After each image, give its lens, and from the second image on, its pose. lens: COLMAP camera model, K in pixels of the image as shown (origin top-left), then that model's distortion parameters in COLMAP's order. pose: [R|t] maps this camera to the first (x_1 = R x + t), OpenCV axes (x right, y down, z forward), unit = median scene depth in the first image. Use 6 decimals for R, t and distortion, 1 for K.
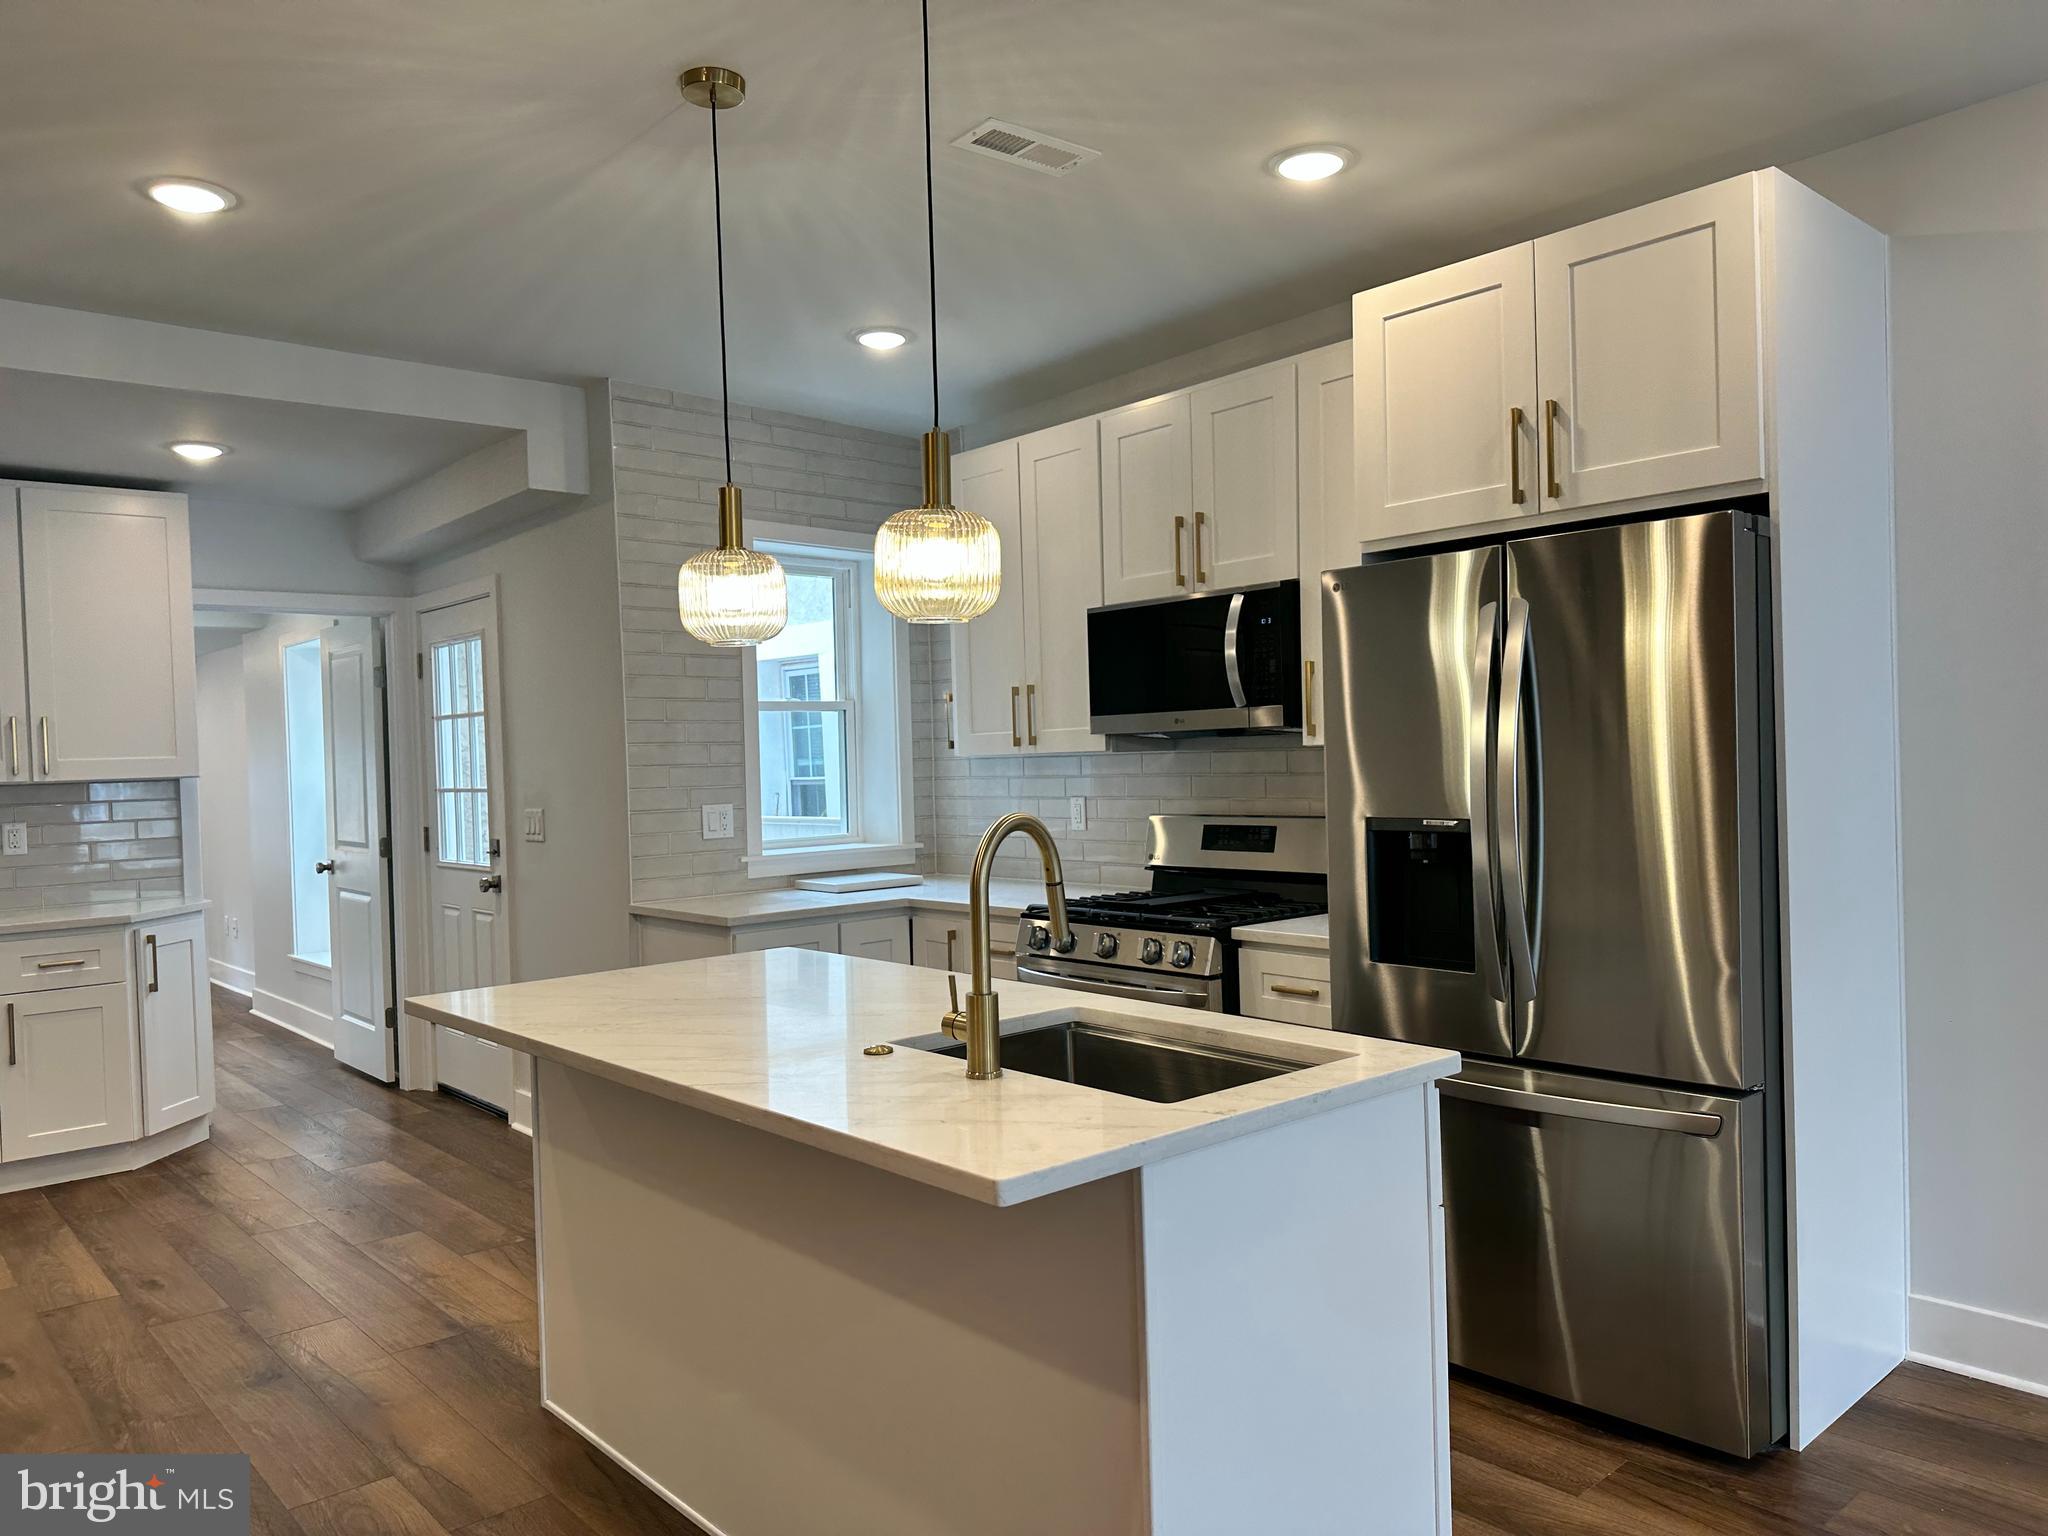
lens RADIAL K [[1433.7, 0, 1018.5], [0, 1433.7, 780.9], [0, 0, 1]] dist [0.089029, -0.111453]
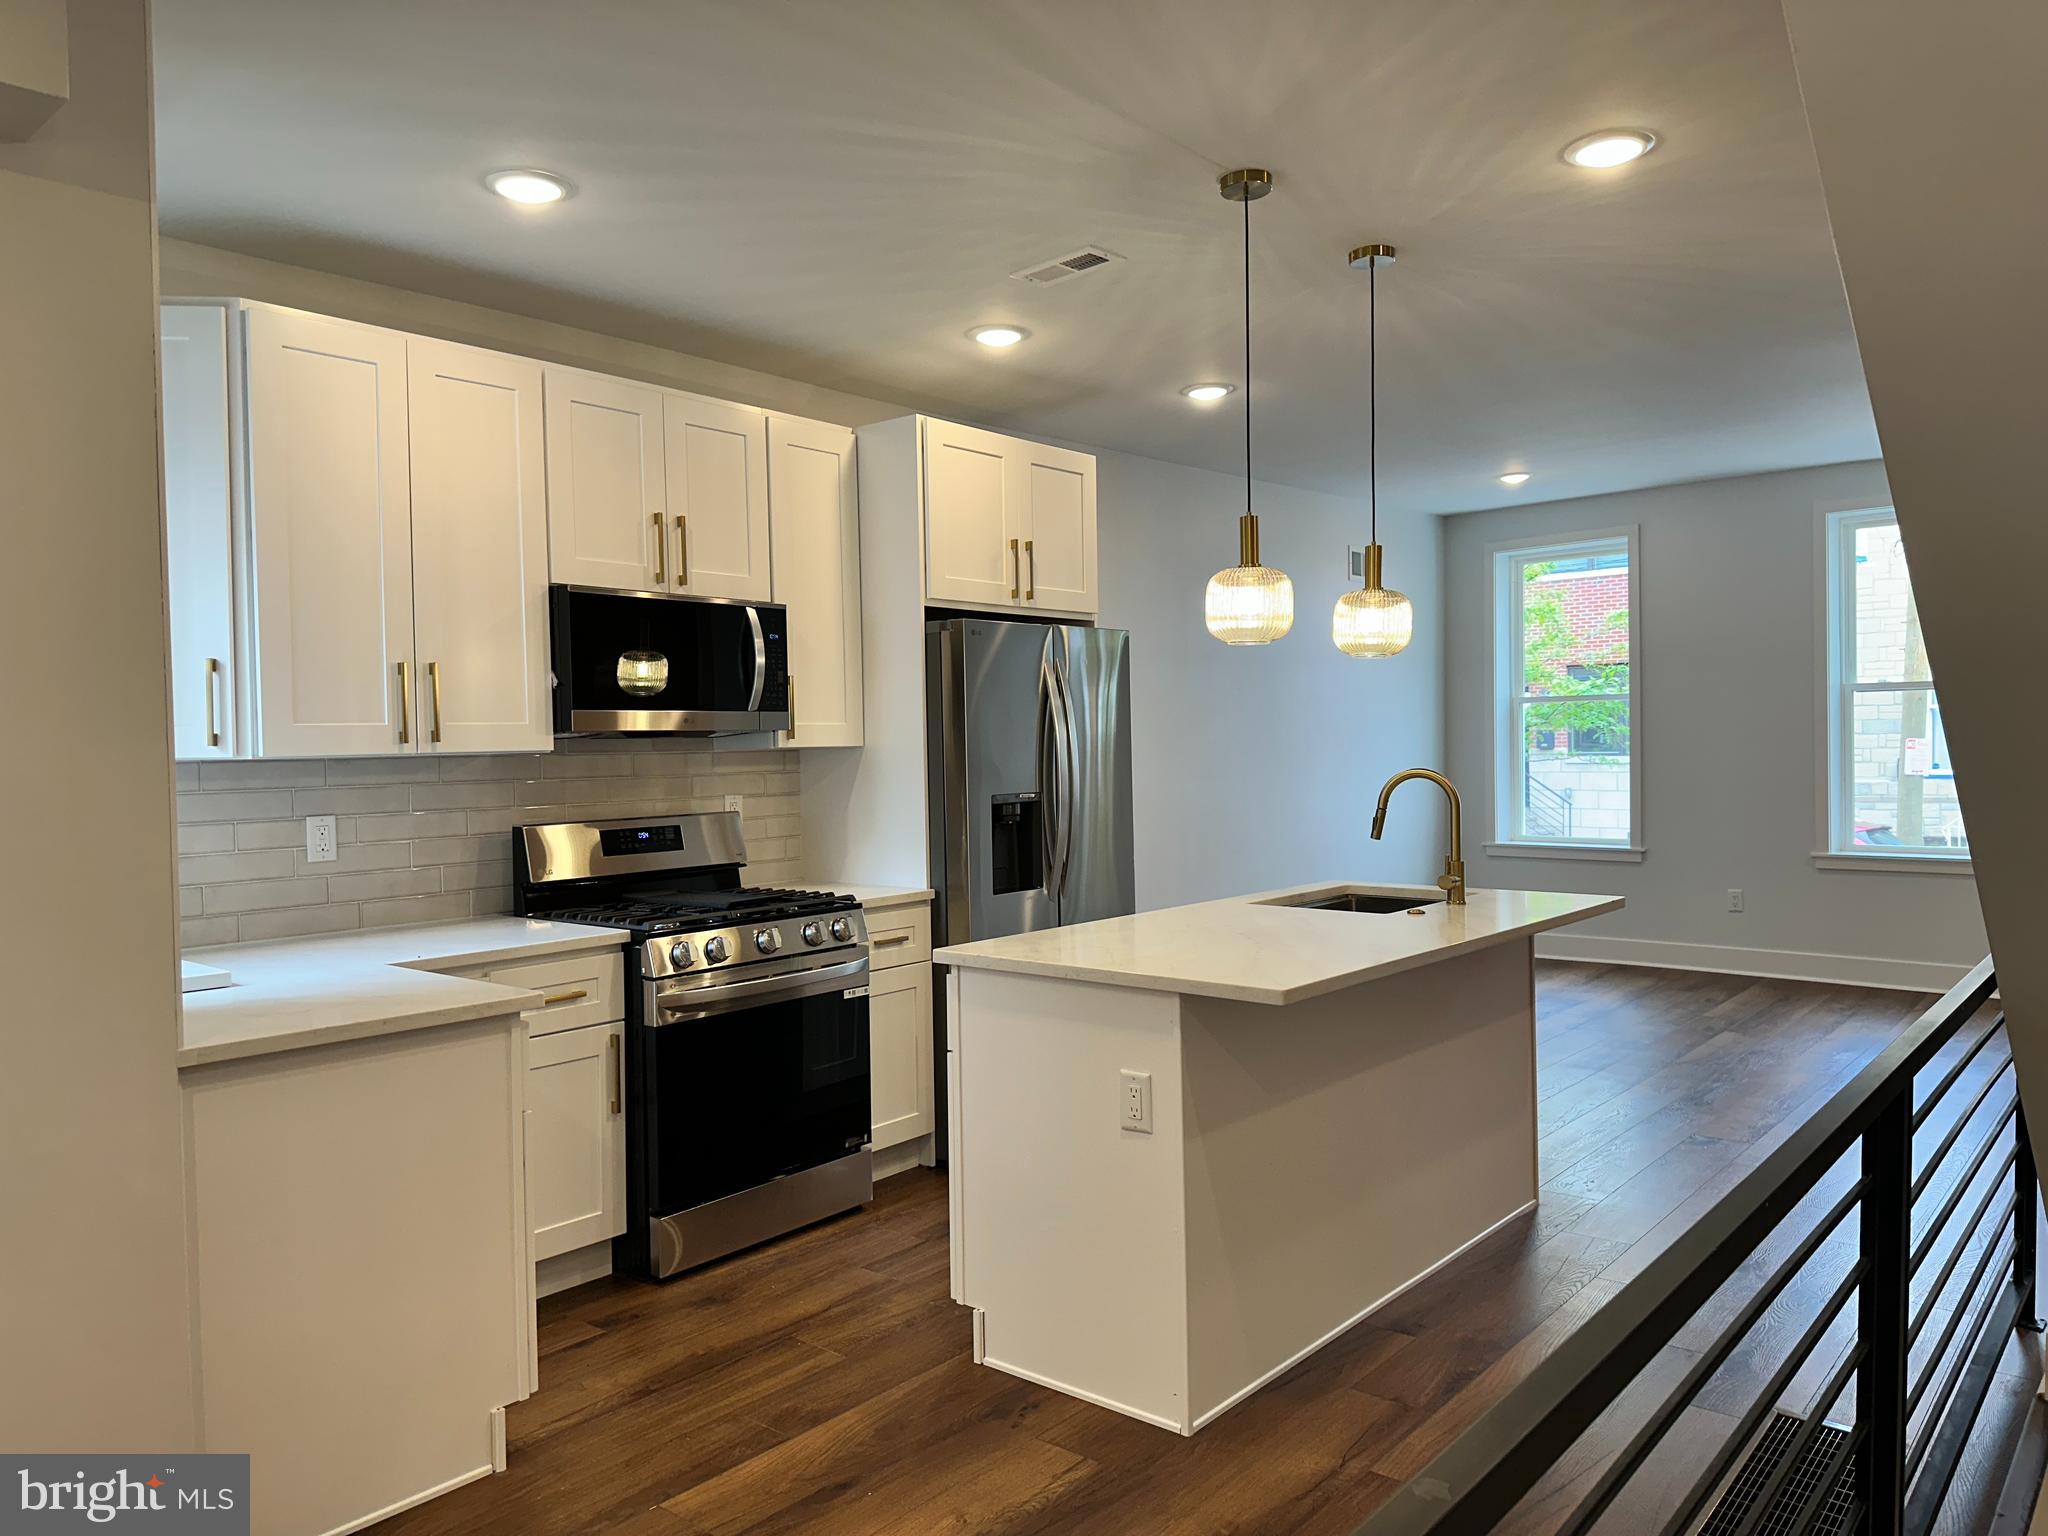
lens RADIAL K [[1433.7, 0, 1028.2], [0, 1433.7, 779.1], [0, 0, 1]] dist [0.089029, -0.111453]
pose [[-0.148989, 0.006146, 0.988820, -0.755932], [0.039846, 0.999206, -0.000207, 0.006857], [-0.988036, 0.039369, -0.149115, 0.755784]]
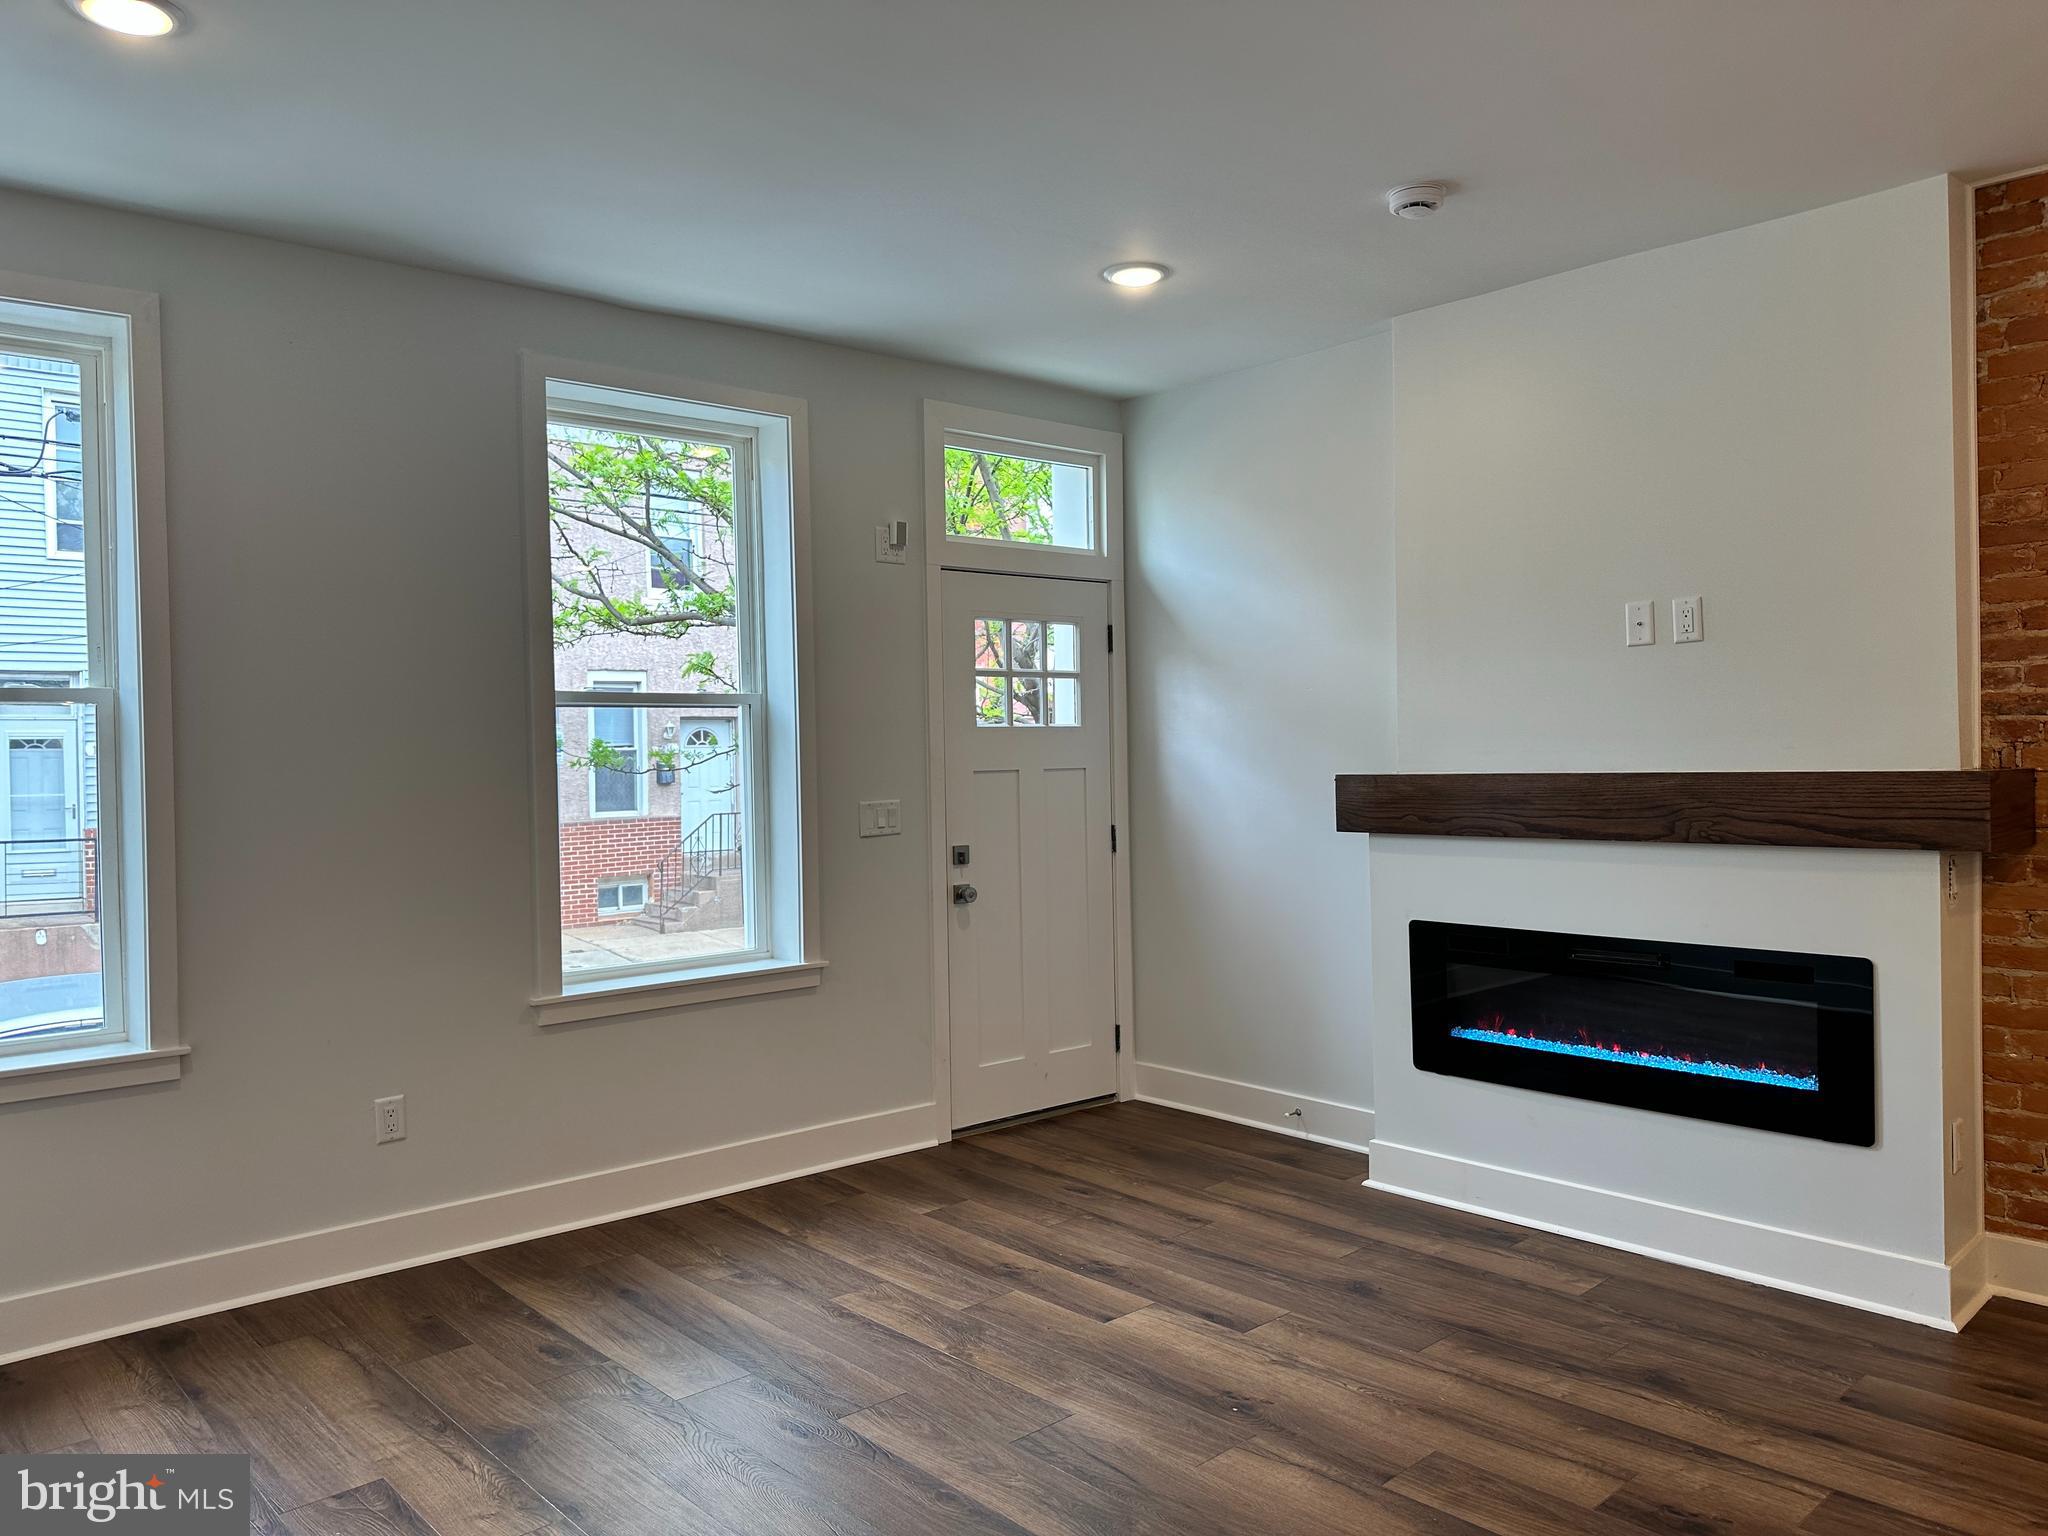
lens RADIAL K [[1433.7, 0, 1023.2], [0, 1433.7, 763.4], [0, 0, 1]] dist [0.089029, -0.111453]
pose [[-0.998457, 0.050957, -0.022068, 0.373846], [0.050422, 0.998436, 0.024155, -0.021934], [0.023264, 0.023005, -0.999465, 0.542480]]
